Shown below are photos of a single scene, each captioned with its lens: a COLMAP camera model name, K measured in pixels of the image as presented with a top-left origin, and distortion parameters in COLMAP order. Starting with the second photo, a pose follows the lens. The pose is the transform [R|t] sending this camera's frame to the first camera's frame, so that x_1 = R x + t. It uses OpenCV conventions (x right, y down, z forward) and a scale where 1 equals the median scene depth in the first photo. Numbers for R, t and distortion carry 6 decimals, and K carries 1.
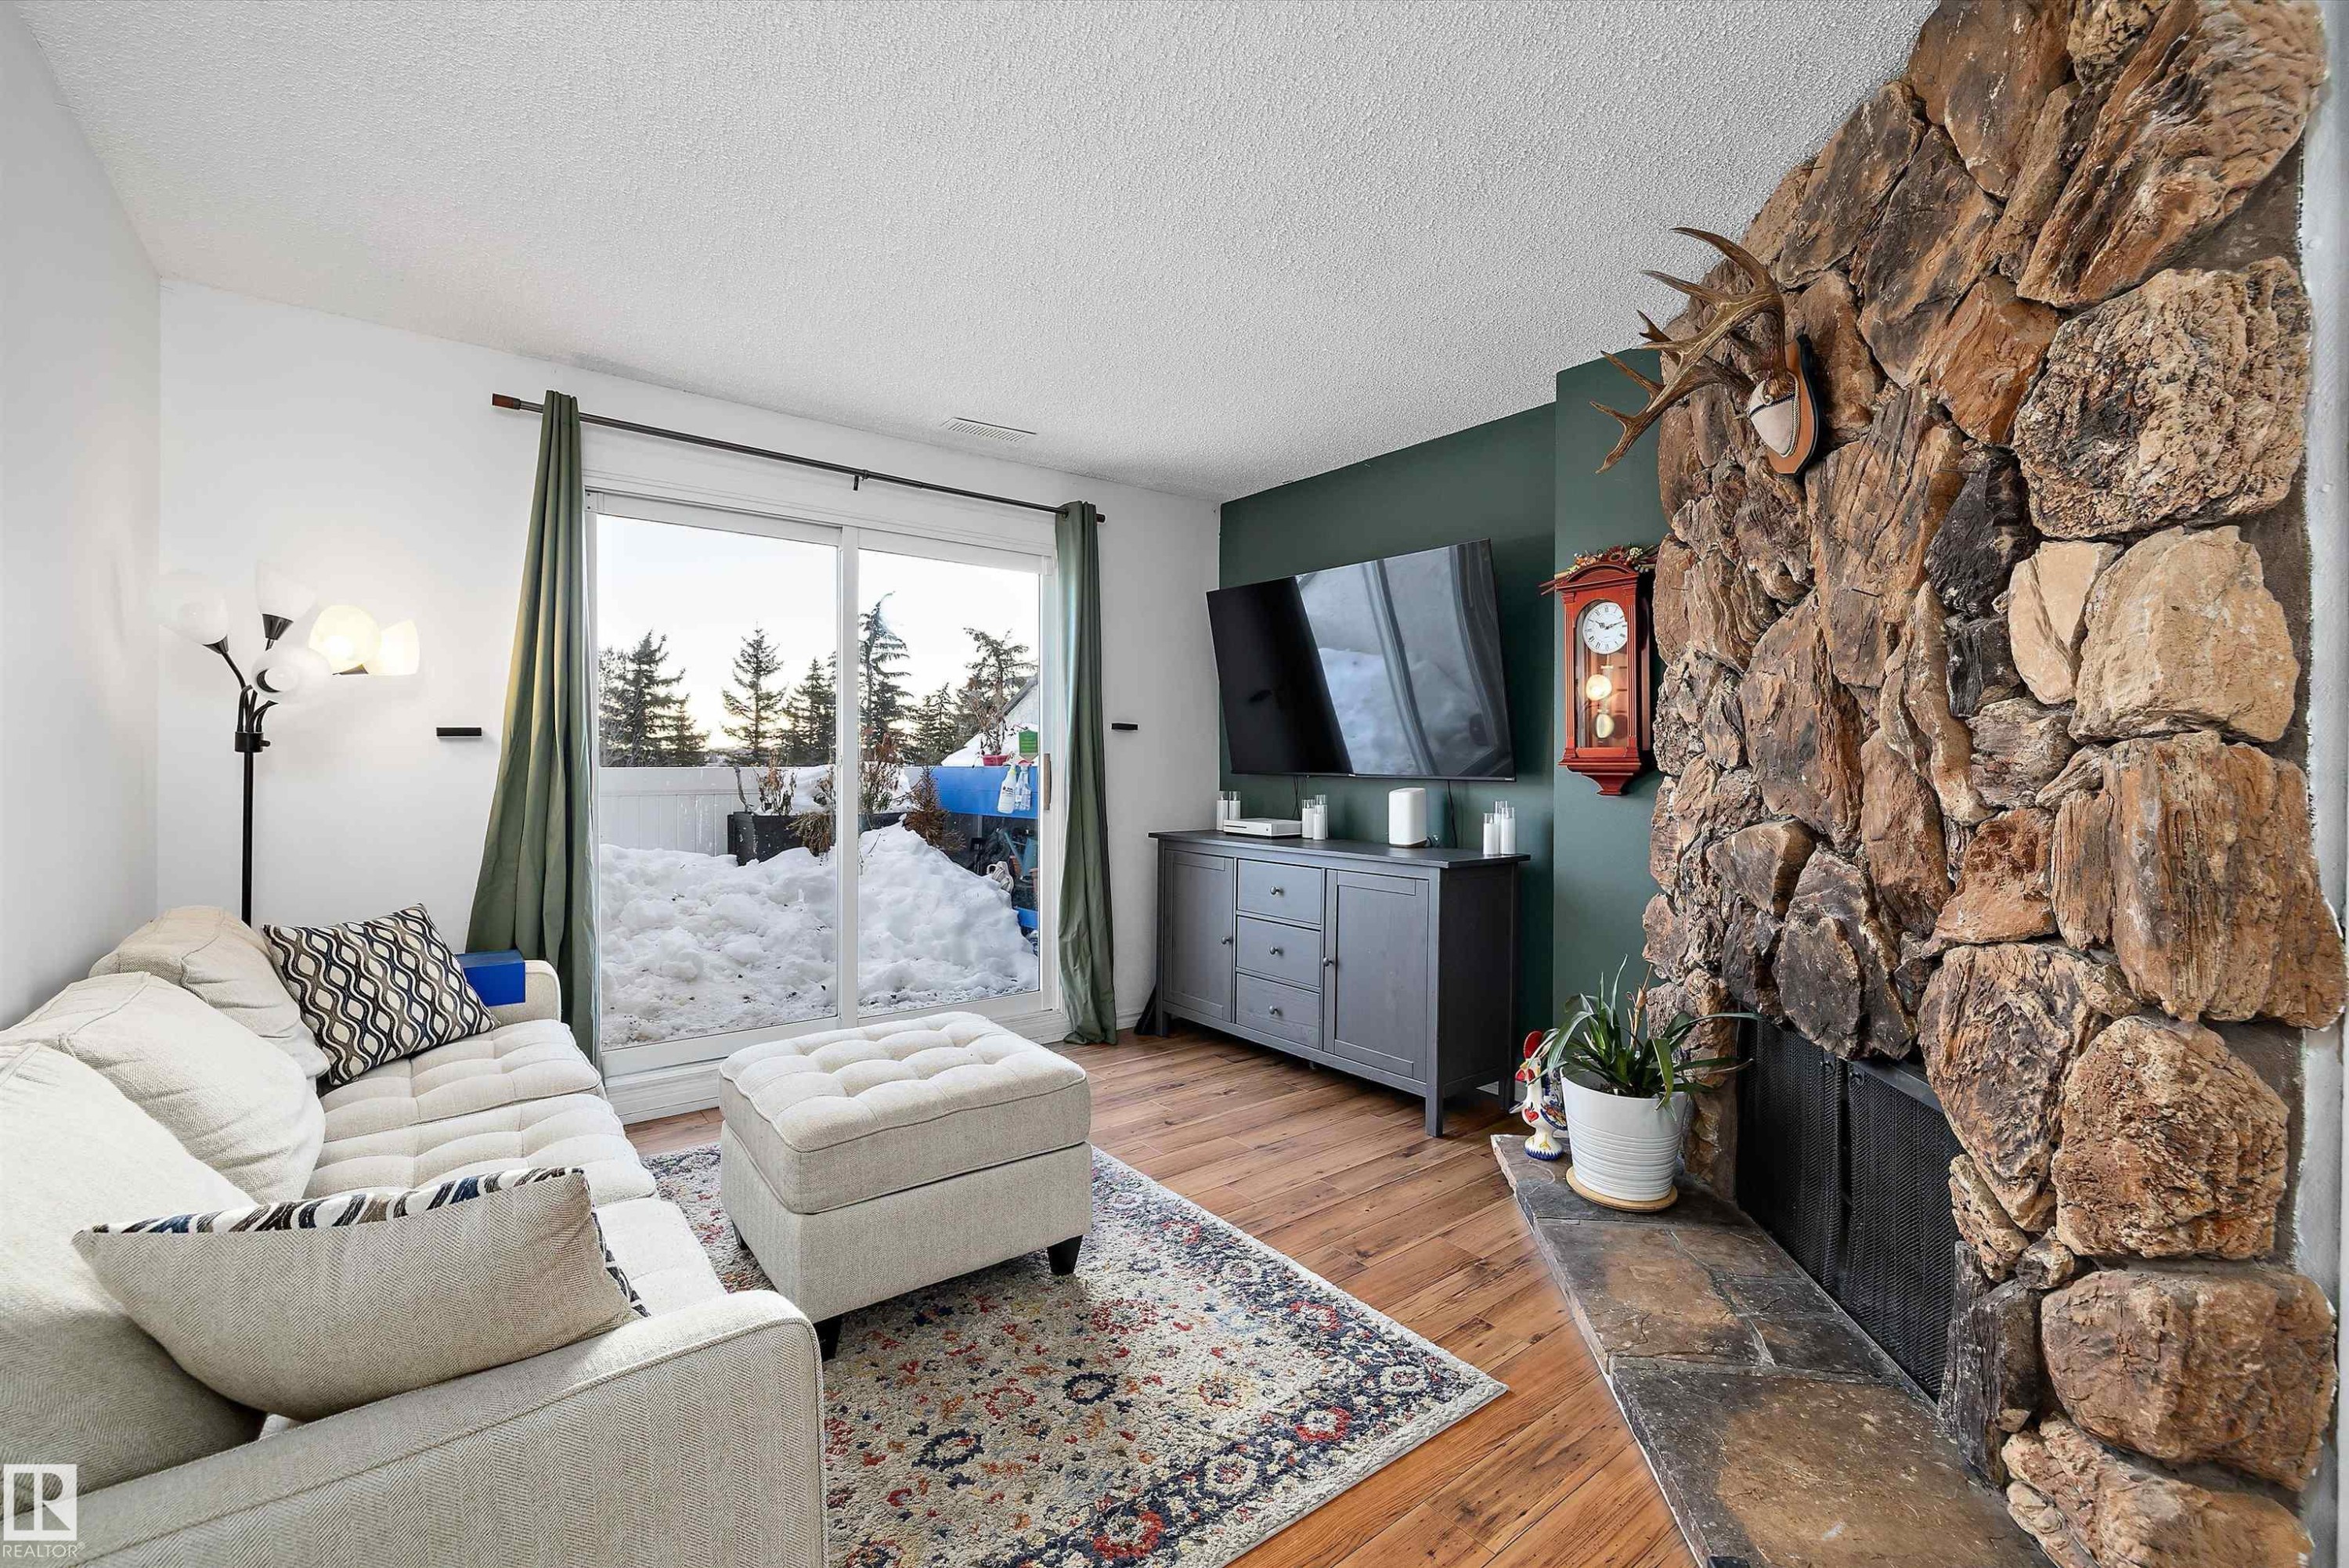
lens RADIAL K [[988.2, 0, 1171.9], [0, 988.2, 774.4], [0, 0, 1]] dist [-0.000398, 0.000201]
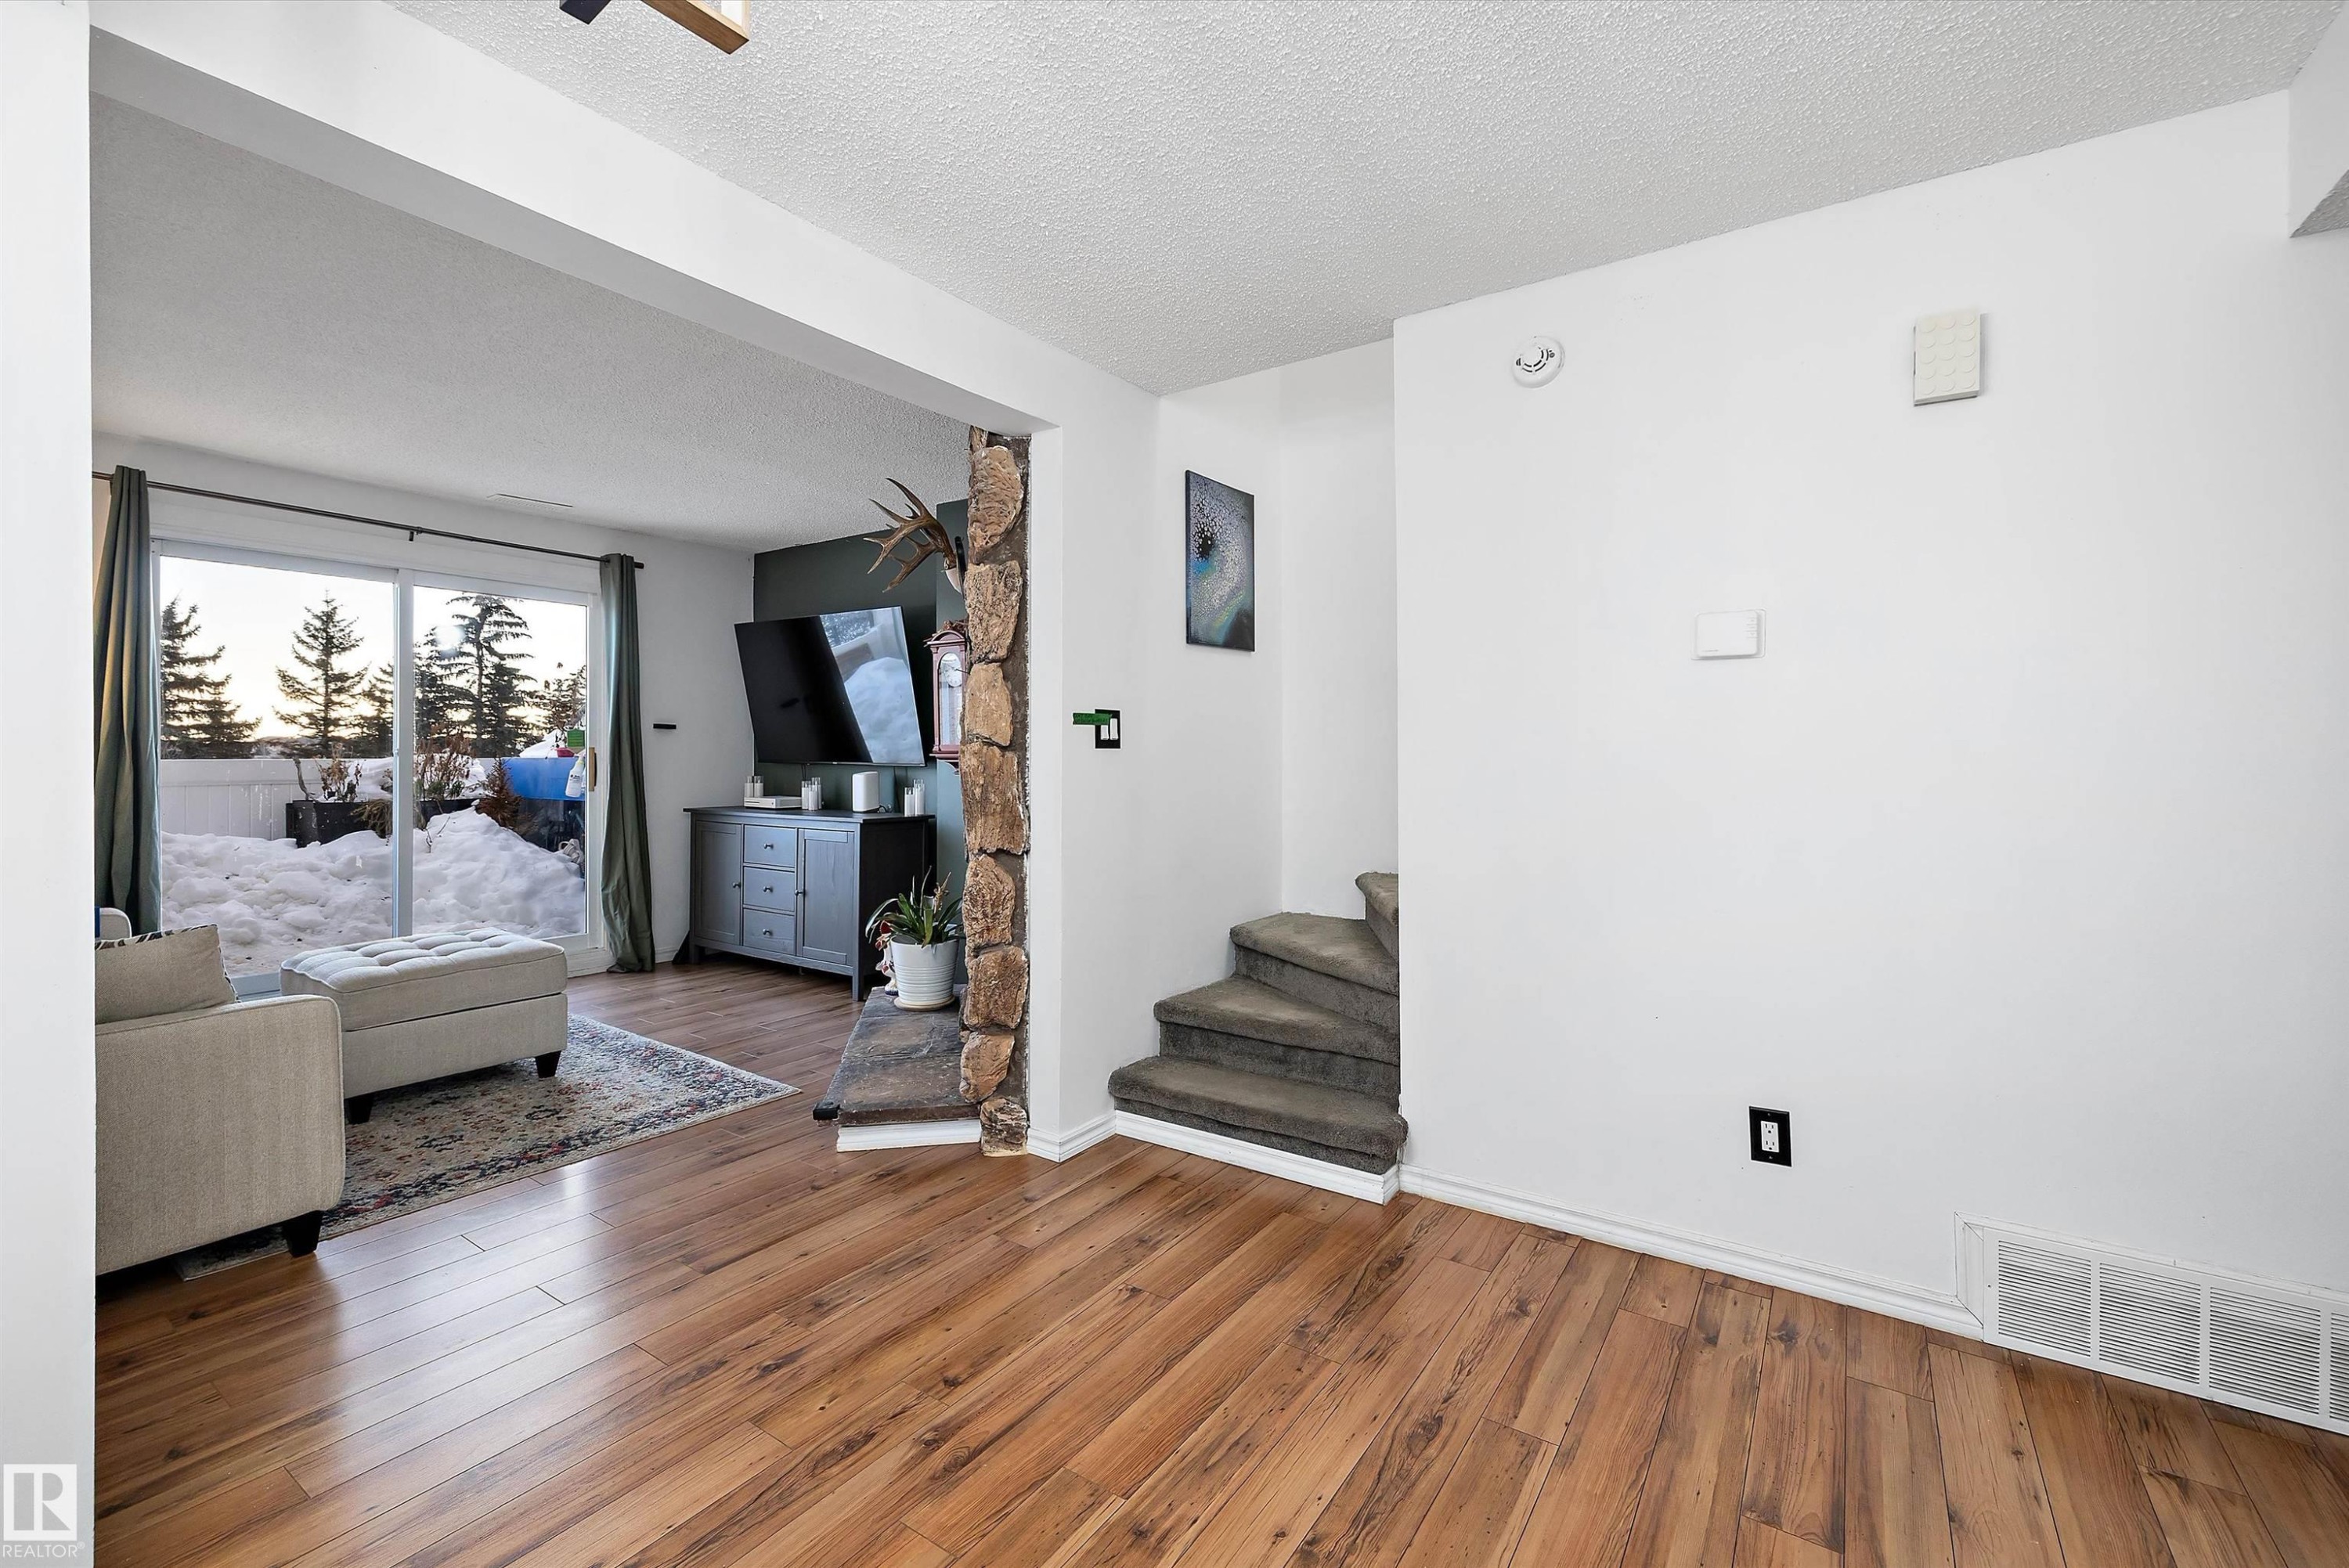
lens RADIAL K [[988.2, 0, 1166.8], [0, 988.2, 755.6], [0, 0, 1]] dist [-0.000398, 0.000201]
pose [[0.953292, -0.001880, 0.302043, 0.266768], [0.004996, 0.999942, -0.009543, 0.007486], [-0.302008, 0.010606, 0.953246, -0.603808]]
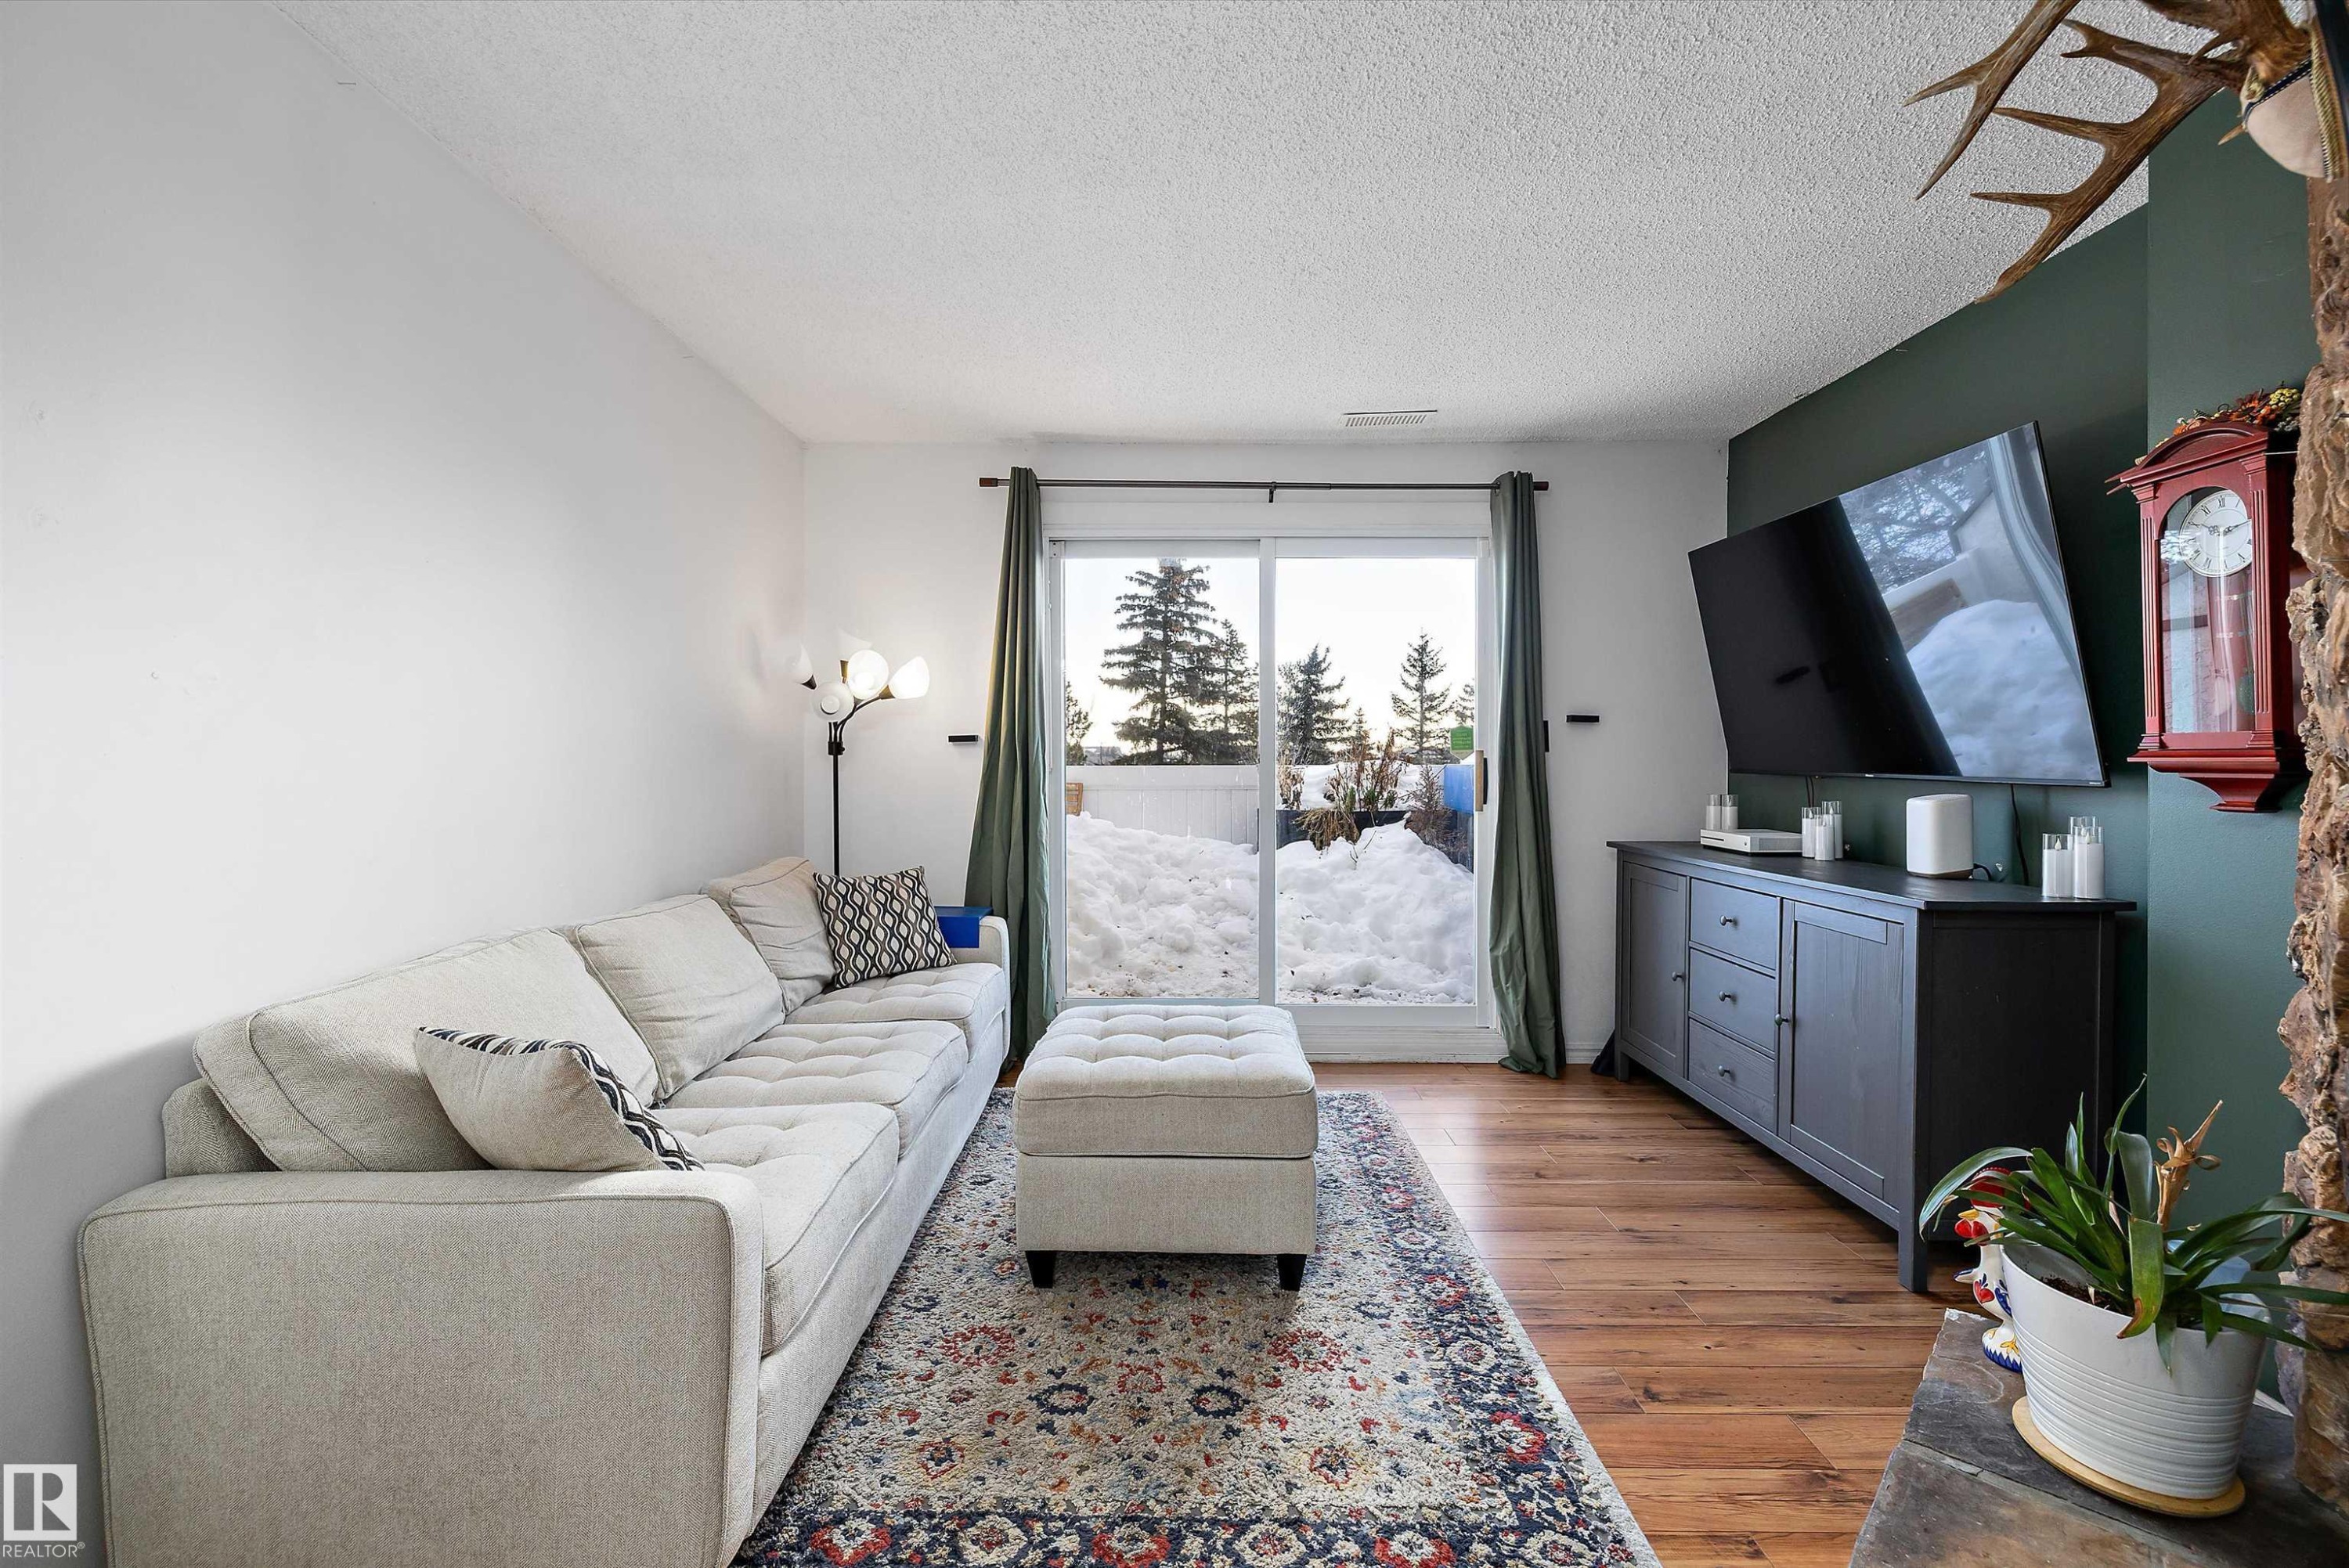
lens RADIAL K [[988.2, 0, 1164.8], [0, 988.2, 770.3], [0, 0, 1]] dist [-0.000398, 0.000201]
pose [[0.785259, 0.002788, -0.619161, 0.290316], [-0.004460, 0.999989, -0.001153, -0.000061], [0.619151, 0.003667, 0.785263, 0.122347]]
